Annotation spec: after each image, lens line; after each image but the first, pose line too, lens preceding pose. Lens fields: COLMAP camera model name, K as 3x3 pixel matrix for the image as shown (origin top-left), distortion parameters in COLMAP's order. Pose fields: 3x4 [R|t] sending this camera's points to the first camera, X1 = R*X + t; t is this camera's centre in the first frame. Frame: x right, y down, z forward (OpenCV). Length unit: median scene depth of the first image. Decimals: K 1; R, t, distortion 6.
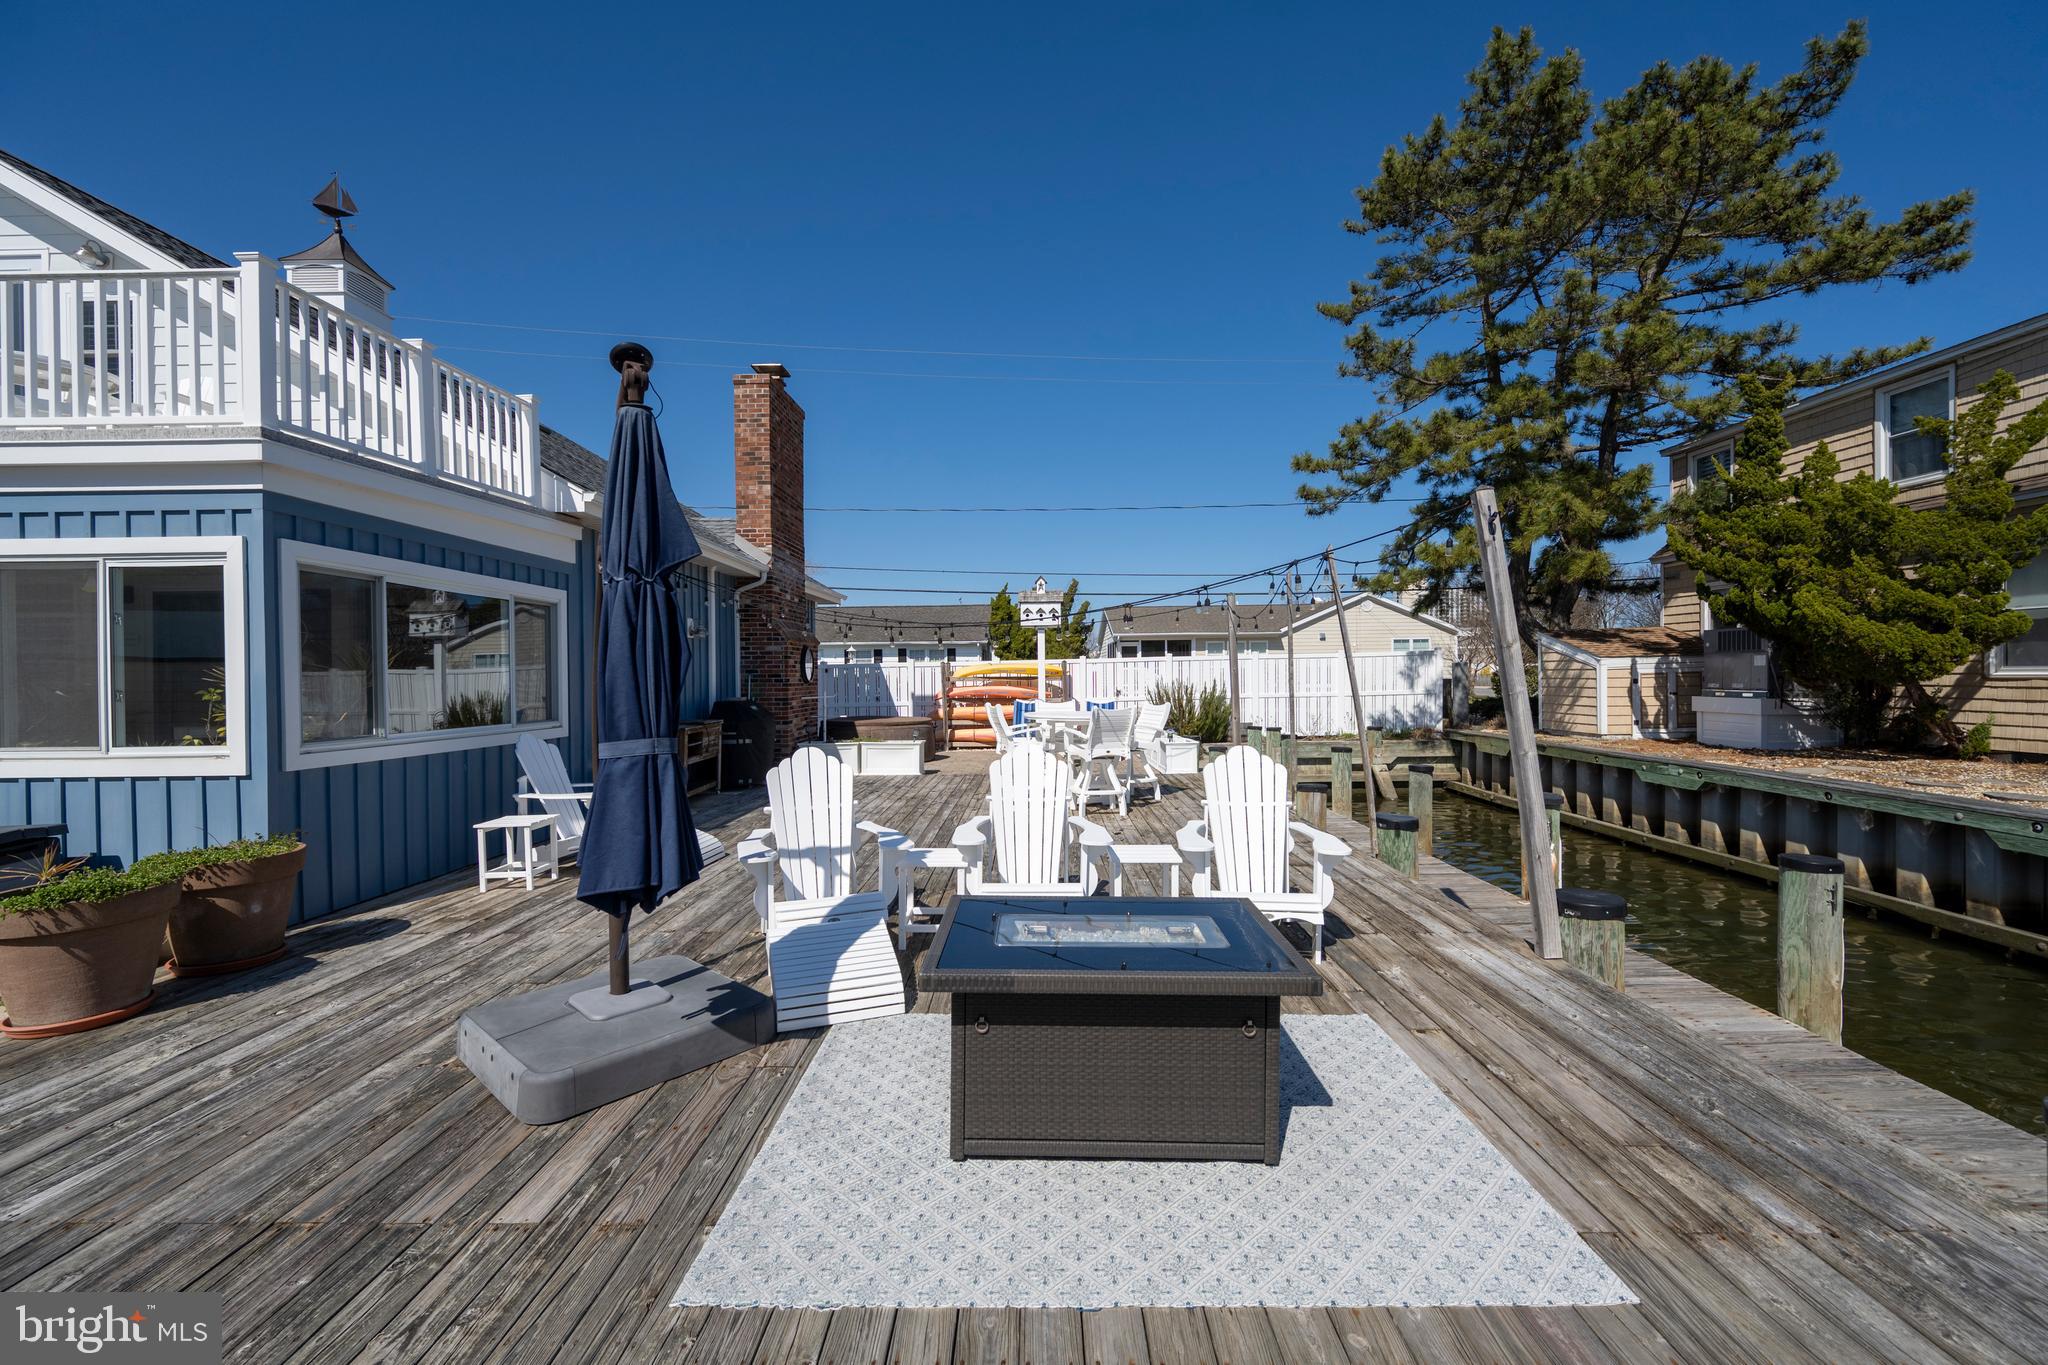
lens RADIAL K [[817.9, 0, 1017.9], [0, 817.9, 690.3], [0, 0, 1]] dist [-0.004197, 0.000012]
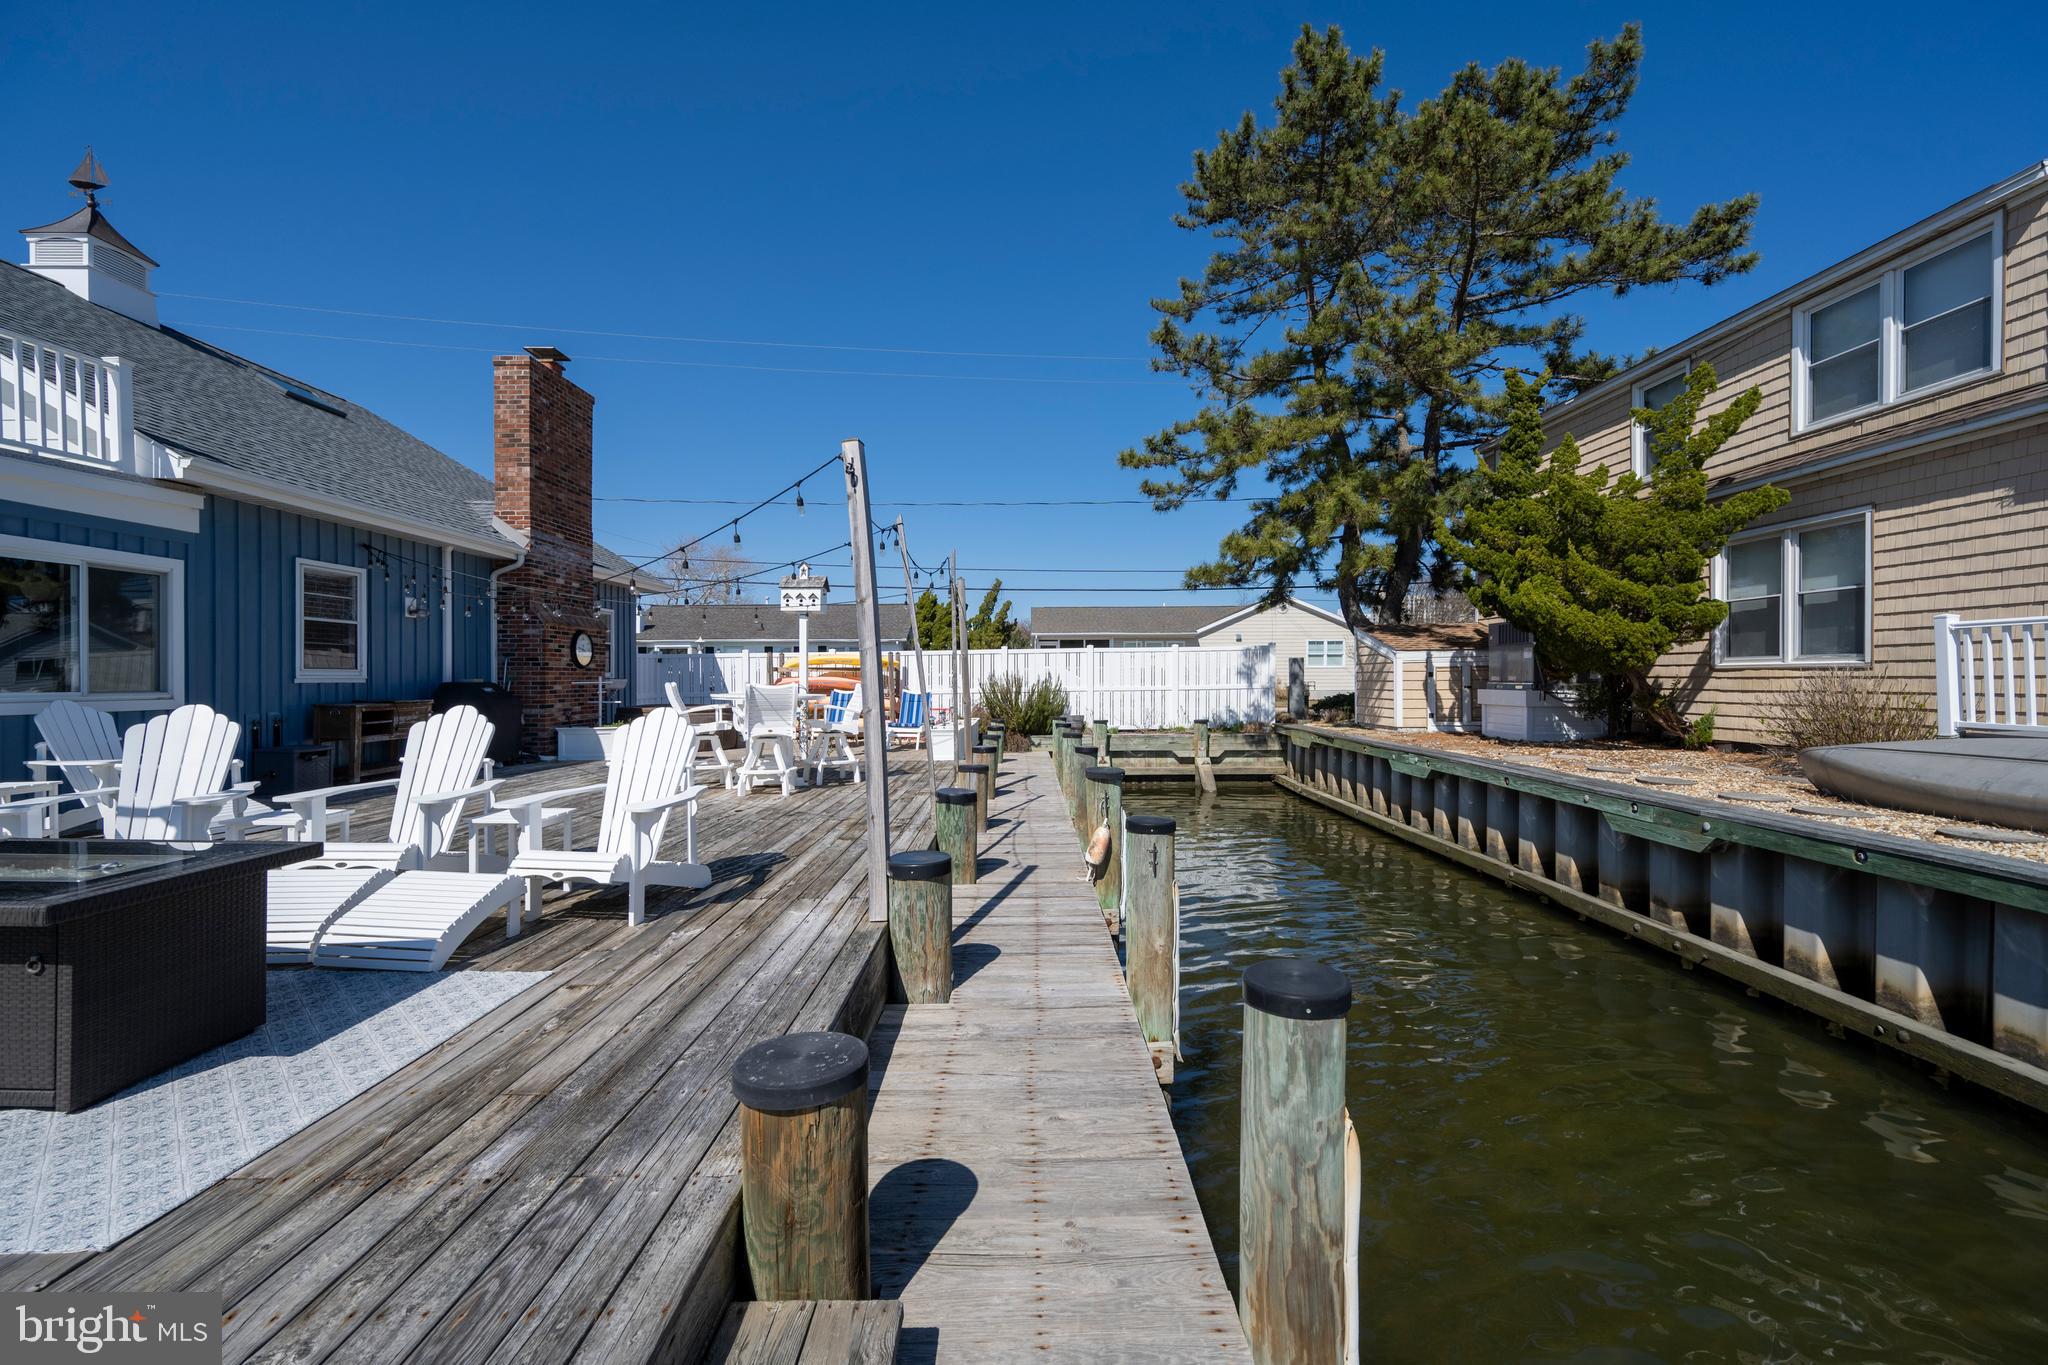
lens RADIAL K [[817.9, 0, 921.8], [0, 817.9, 679.0], [0, 0, 1]] dist [-0.004197, 0.000012]
pose [[0.999846, 0.007487, 0.015895, 0.148371], [-0.007341, 0.999930, -0.009252, 0.010539], [-0.015964, 0.009134, 0.999831, 0.005837]]
